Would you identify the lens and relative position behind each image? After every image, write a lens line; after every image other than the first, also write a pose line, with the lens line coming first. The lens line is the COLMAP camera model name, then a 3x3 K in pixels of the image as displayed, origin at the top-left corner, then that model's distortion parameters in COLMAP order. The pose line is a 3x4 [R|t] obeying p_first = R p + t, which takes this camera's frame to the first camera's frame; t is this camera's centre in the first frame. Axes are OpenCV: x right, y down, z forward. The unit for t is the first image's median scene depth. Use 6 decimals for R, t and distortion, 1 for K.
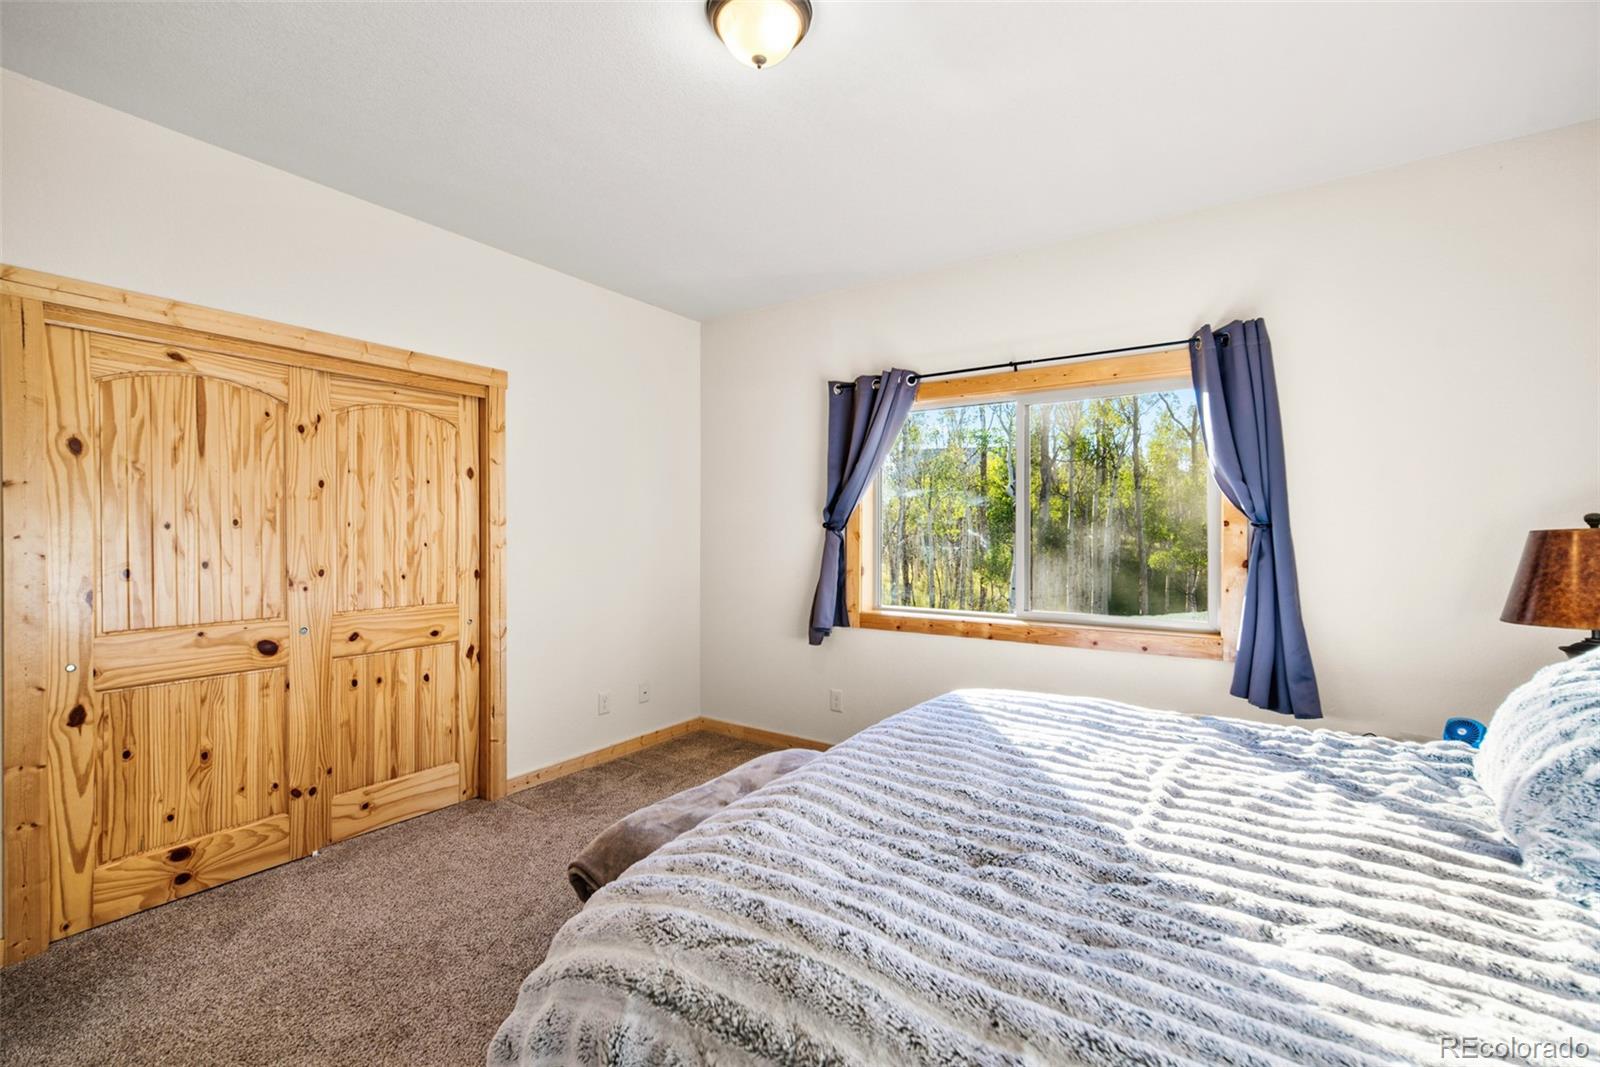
lens RADIAL K [[700.8, 0, 797.6], [0, 700.8, 529.6], [0, 0, 1]] dist [0.006873, 0.000425]
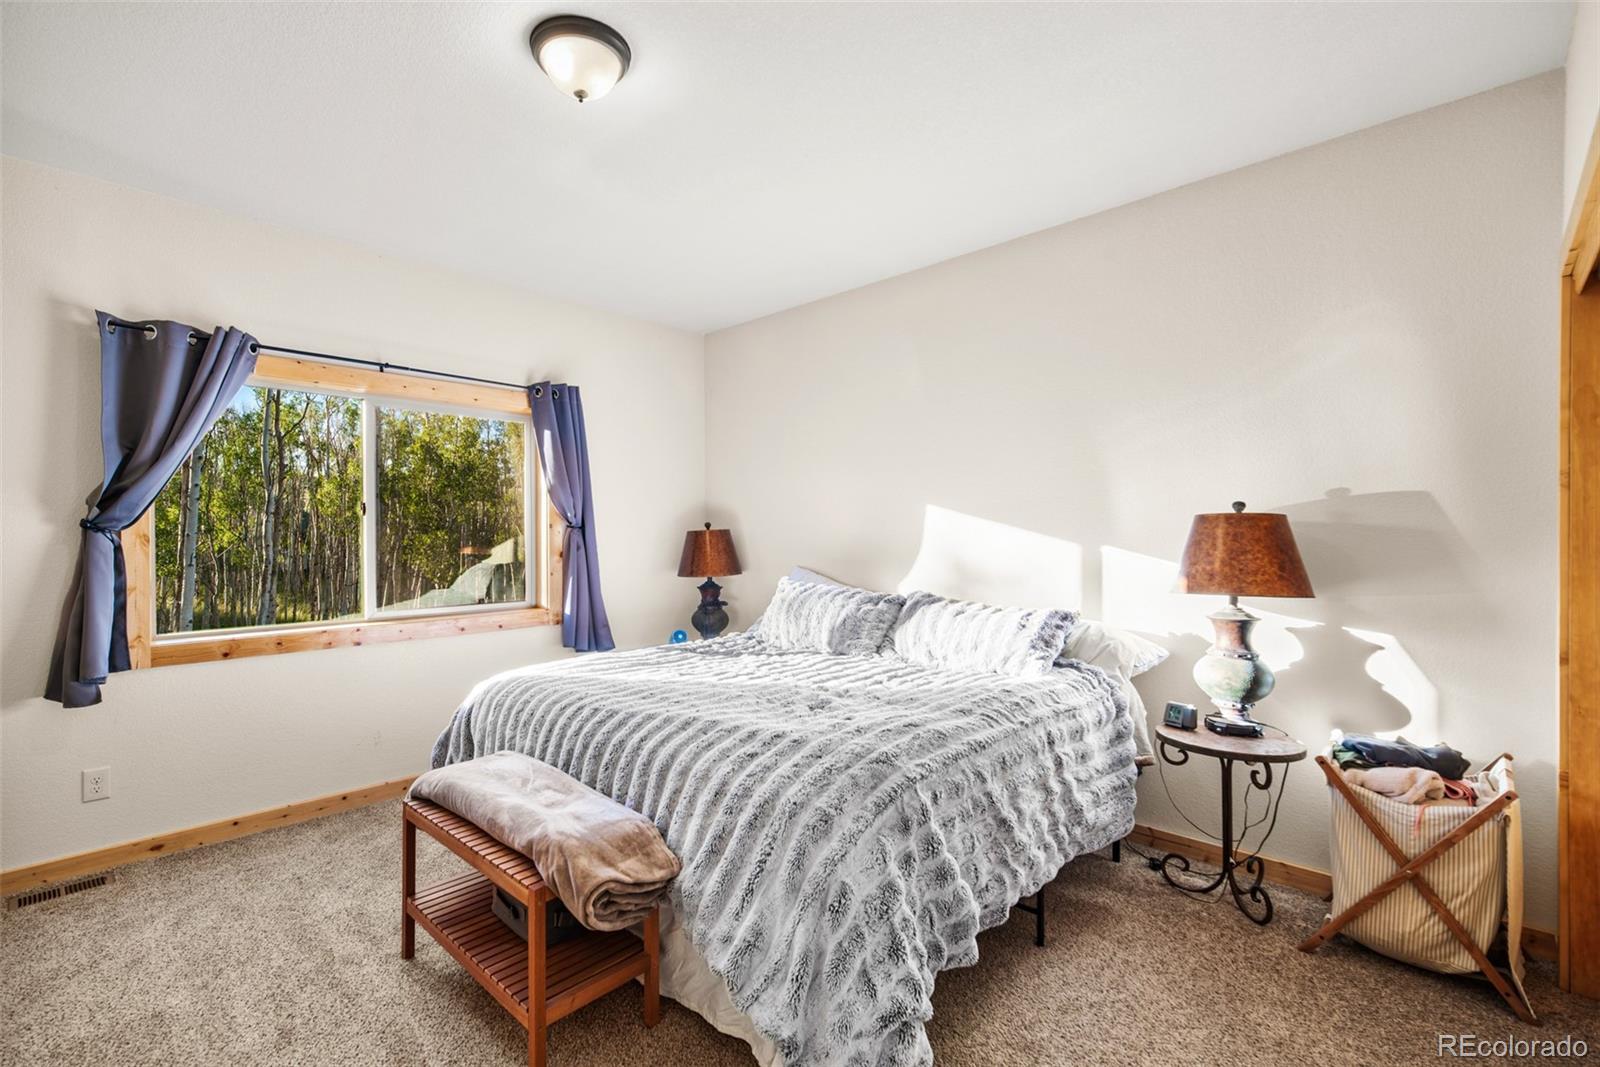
lens RADIAL K [[726.2, 0, 800.2], [0, 726.2, 529.4], [0, 0, 1]] dist [0.023943, 0.000016]
pose [[0.148447, 0.002492, 0.988917, -0.632629], [0.000722, 0.999996, -0.002628, 0.001443], [-0.988920, 0.001104, 0.148445, 0.257256]]
